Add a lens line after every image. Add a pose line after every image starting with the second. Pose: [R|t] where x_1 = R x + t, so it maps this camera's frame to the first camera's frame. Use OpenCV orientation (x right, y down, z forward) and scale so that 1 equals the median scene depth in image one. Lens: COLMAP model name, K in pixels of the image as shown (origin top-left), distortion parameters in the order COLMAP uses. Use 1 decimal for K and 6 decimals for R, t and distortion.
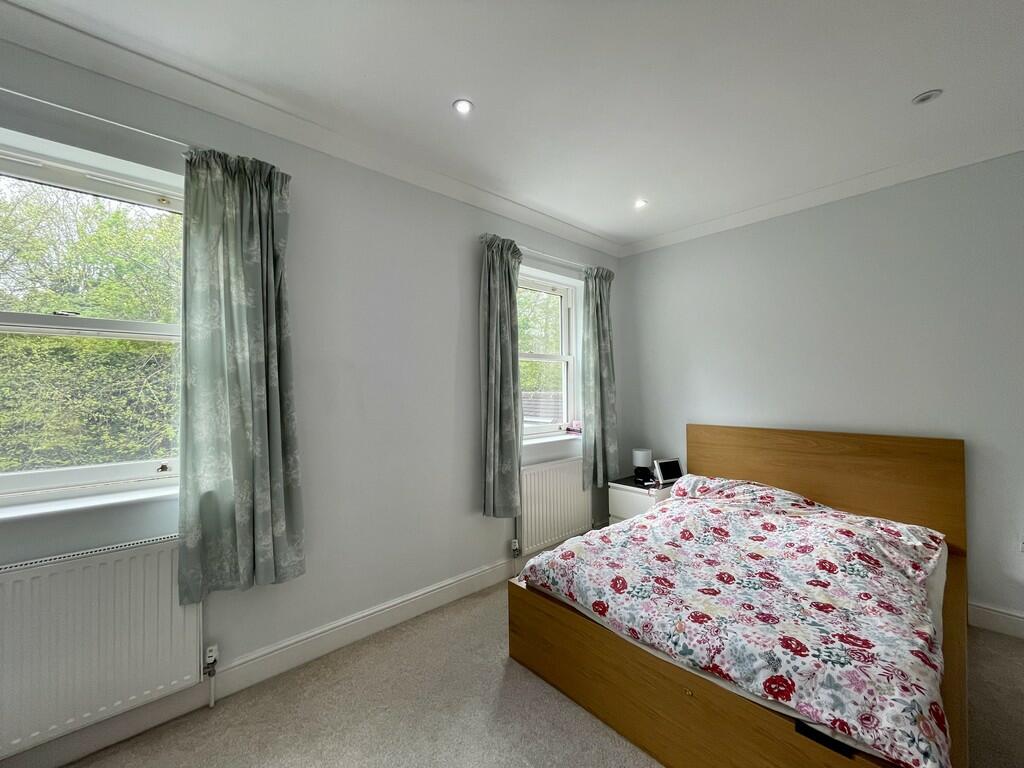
lens RADIAL K [[413.4, 0, 505.3], [0, 413.4, 383.5], [0, 0, 1]] dist [-0.002286, 0.000637]
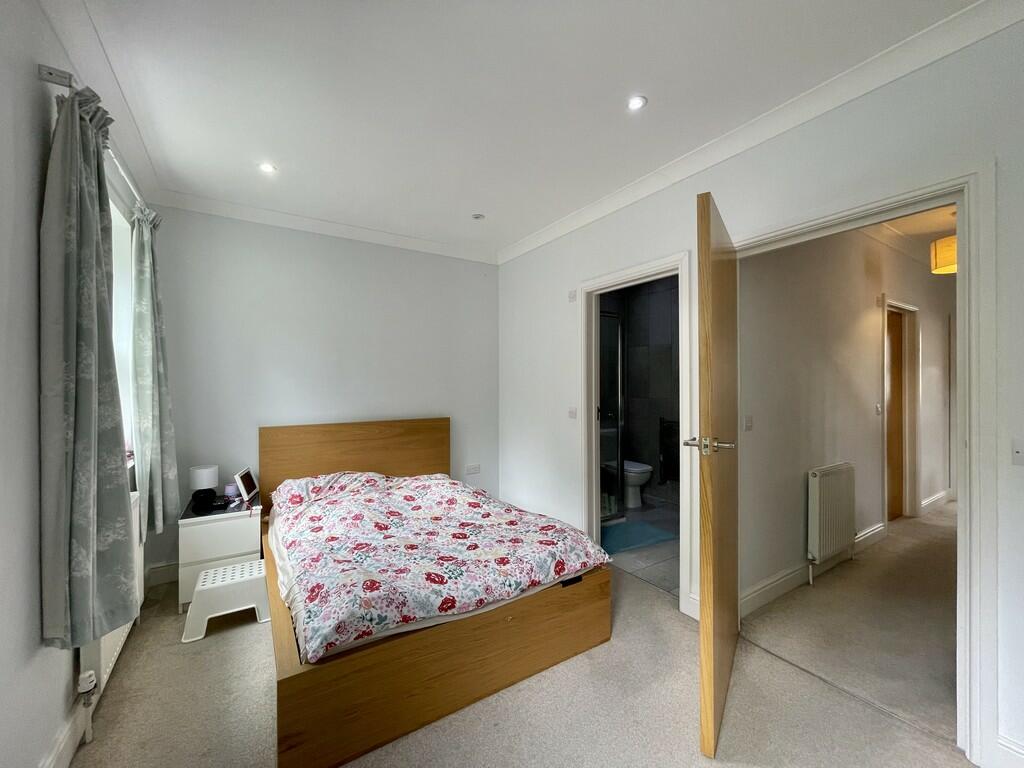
lens RADIAL K [[413.4, 0, 501.5], [0, 413.4, 384.3], [0, 0, 1]] dist [-0.002286, 0.000637]
pose [[0.174090, 0.004513, 0.984719, -0.700503], [-0.007499, 0.999967, -0.003258, 0.005670], [-0.984701, -0.006817, 0.174118, 0.652433]]
